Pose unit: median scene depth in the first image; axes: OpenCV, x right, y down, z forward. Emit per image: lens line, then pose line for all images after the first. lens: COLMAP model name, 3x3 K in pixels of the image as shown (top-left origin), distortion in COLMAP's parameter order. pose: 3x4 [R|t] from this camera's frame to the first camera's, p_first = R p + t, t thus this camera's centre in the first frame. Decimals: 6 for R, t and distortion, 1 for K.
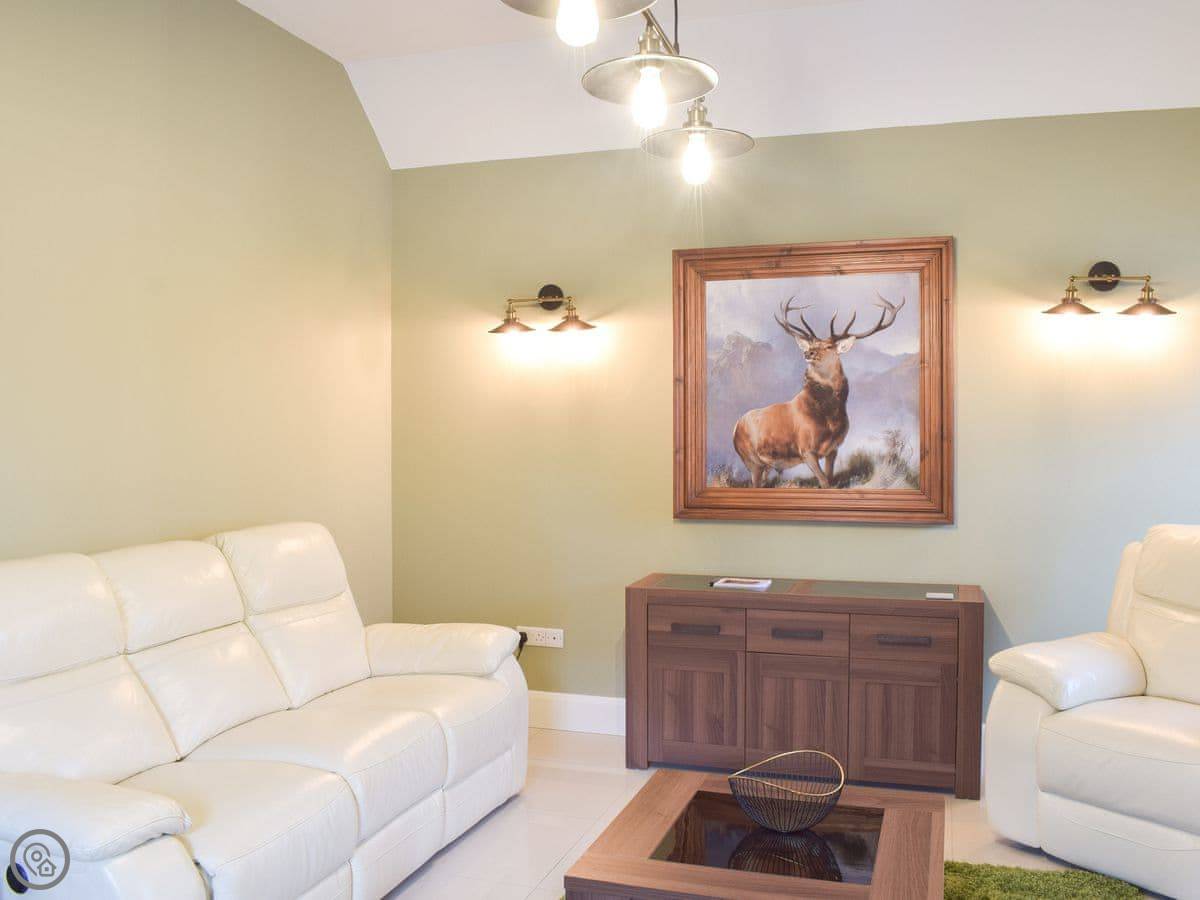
lens RADIAL K [[1028.3, 0, 604.9], [0, 1028.3, 463.9], [0, 0, 1]] dist [-0.086658, 0.011055]
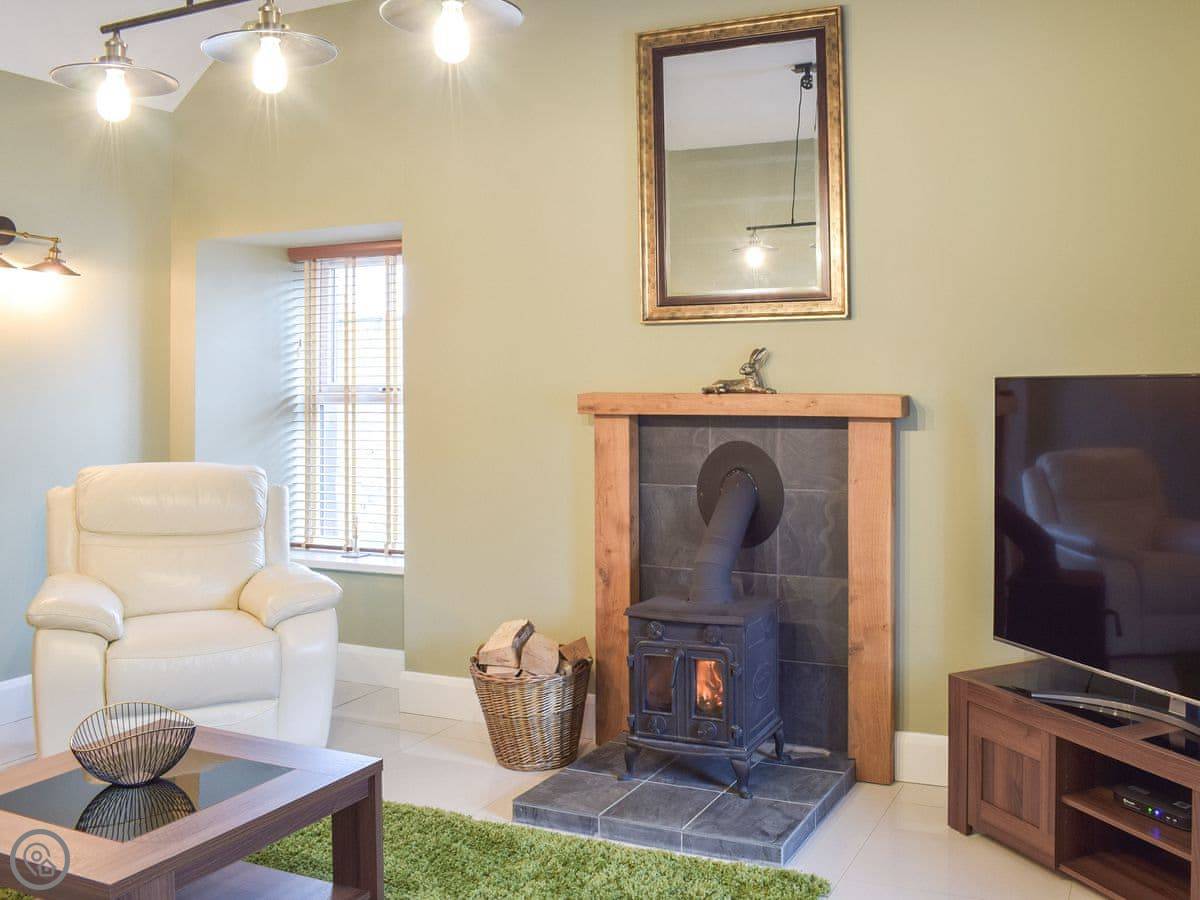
lens RADIAL K [[1089.7, 0, 601.9], [0, 1089.7, 395.7], [0, 0, 1]] dist [-0.088988, 0.003491]
pose [[0.149756, -0.015465, 0.988602, -0.436157], [0.038912, 0.999195, 0.009736, -0.005699], [-0.987957, 0.037010, 0.150238, 0.223166]]
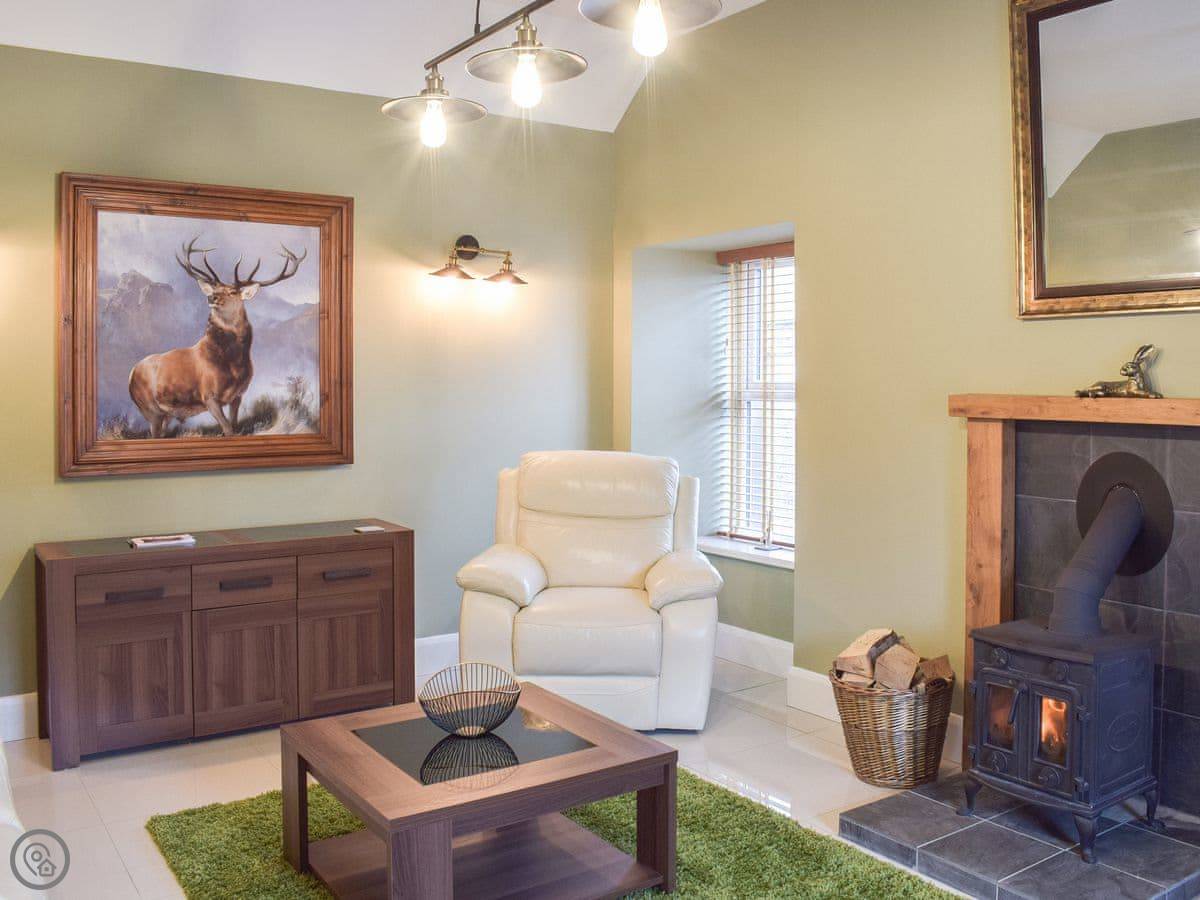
lens RADIAL K [[1041.5, 0, 598.6], [0, 1041.5, 404.2], [0, 0, 1]] dist [-0.087970, 0.010518]
pose [[0.615237, -0.018764, 0.788119, -0.350272], [0.024306, 0.999693, 0.004827, -0.002695], [-0.787968, 0.016187, 0.615504, 0.111059]]
